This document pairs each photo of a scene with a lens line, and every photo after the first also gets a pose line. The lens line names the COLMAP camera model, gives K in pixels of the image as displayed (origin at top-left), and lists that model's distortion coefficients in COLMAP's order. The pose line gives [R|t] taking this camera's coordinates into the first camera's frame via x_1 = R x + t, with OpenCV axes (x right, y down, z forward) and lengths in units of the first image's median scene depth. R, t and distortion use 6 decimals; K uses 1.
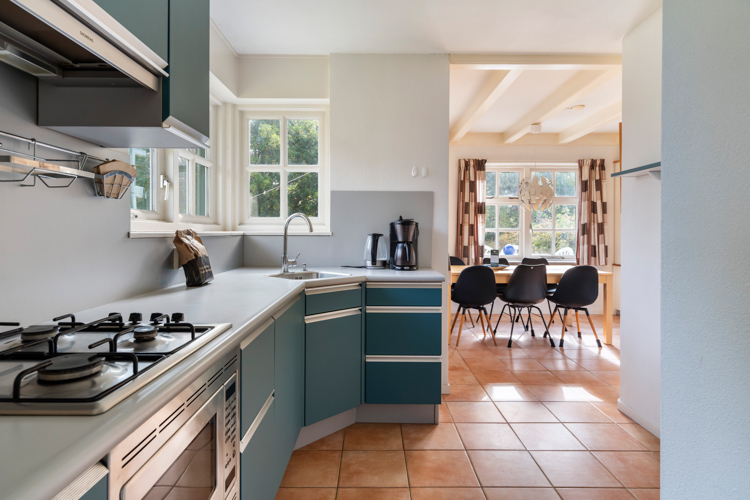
lens RADIAL K [[429.6, 0, 374.3], [0, 429.6, 230.5], [0, 0, 1]] dist [0.006030, 0.000068]
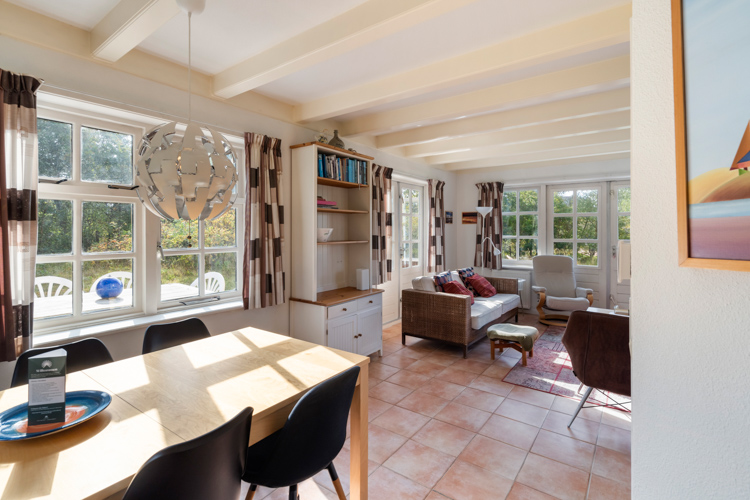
lens RADIAL K [[355.1, 0, 367.8], [0, 355.1, 230.8], [0, 0, 1]] dist [0.001389, 0.002190]
pose [[0.597129, -0.005575, 0.802126, 0.182098], [-0.000102, 0.999975, 0.007026, -0.031990], [-0.802145, -0.004277, 0.597114, 0.574479]]
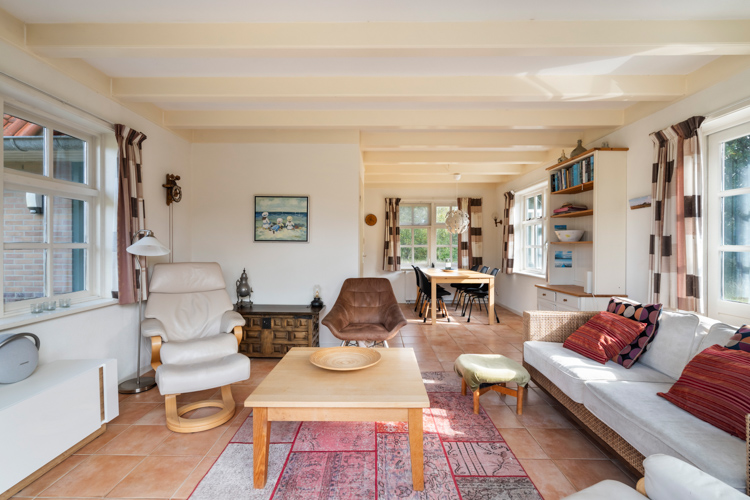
lens RADIAL K [[355.1, 0, 370.0], [0, 355.1, 244.9], [0, 0, 1]] dist [0.001389, 0.002190]
pose [[-0.007048, -0.006106, -0.999957, 1.303253], [-0.003078, 0.999977, -0.006085, 0.001495], [0.999970, 0.003035, -0.007066, 0.595866]]
